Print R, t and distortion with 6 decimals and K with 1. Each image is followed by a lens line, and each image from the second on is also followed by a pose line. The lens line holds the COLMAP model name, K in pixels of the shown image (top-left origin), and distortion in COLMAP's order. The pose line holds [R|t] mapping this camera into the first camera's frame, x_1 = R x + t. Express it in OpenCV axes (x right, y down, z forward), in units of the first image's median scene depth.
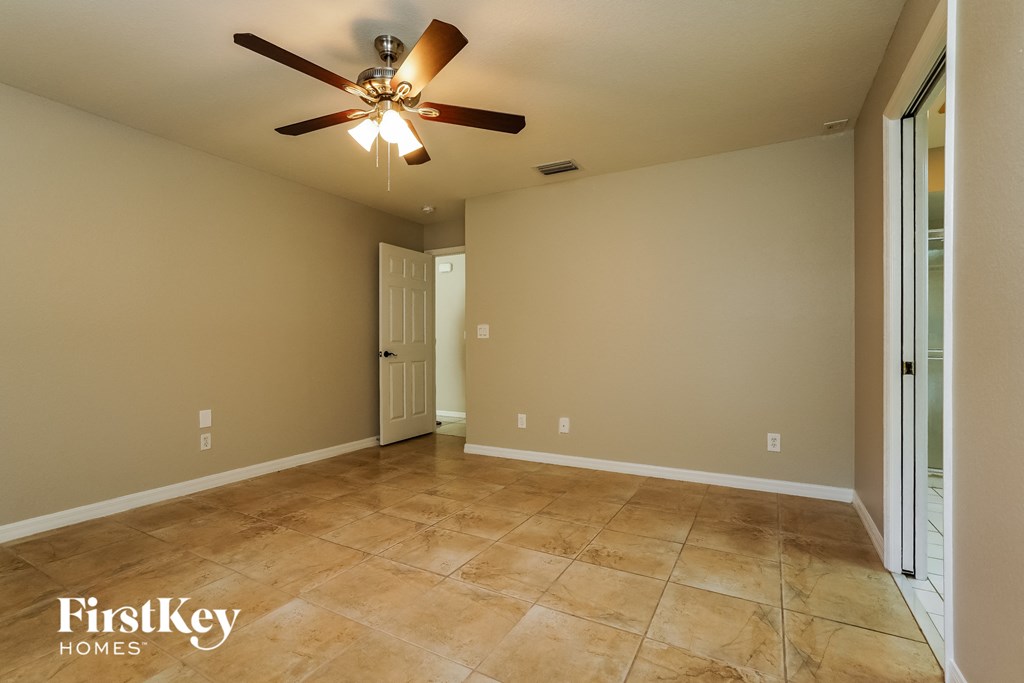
lens RADIAL K [[467.1, 0, 514.6], [0, 467.1, 341.9], [0, 0, 1]] dist [0.001092, 0.000288]
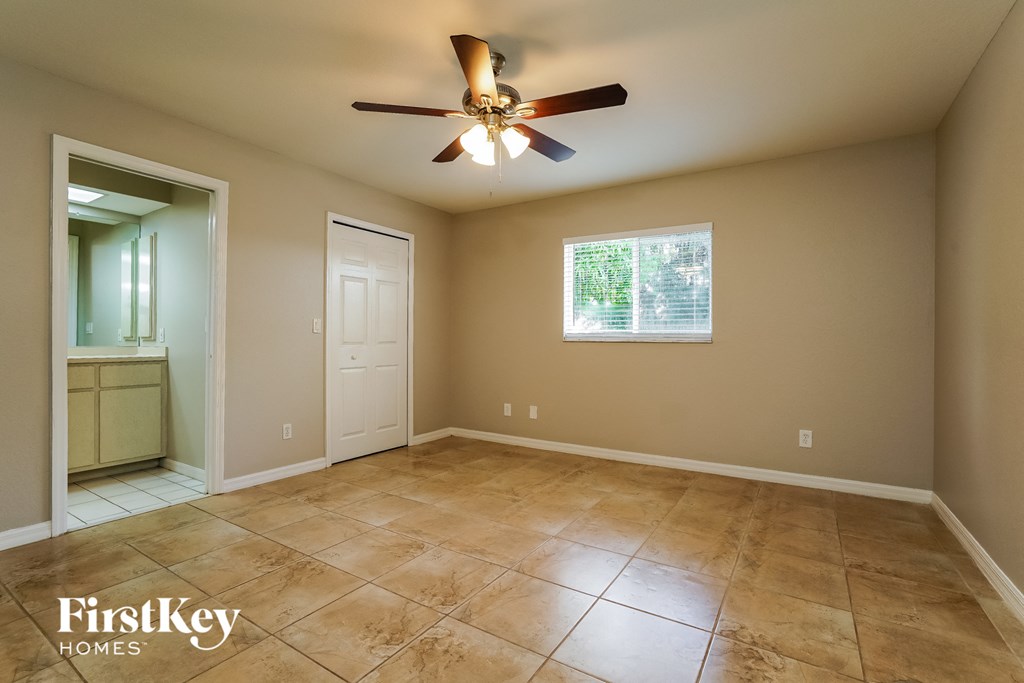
lens RADIAL K [[467.1, 0, 510.3], [0, 467.1, 341.1], [0, 0, 1]] dist [0.001092, 0.000288]
pose [[-0.997631, -0.001950, 0.068761, -0.364846], [-0.002298, 0.999985, -0.004972, 0.010261], [-0.068751, -0.005118, -0.997621, 1.940130]]
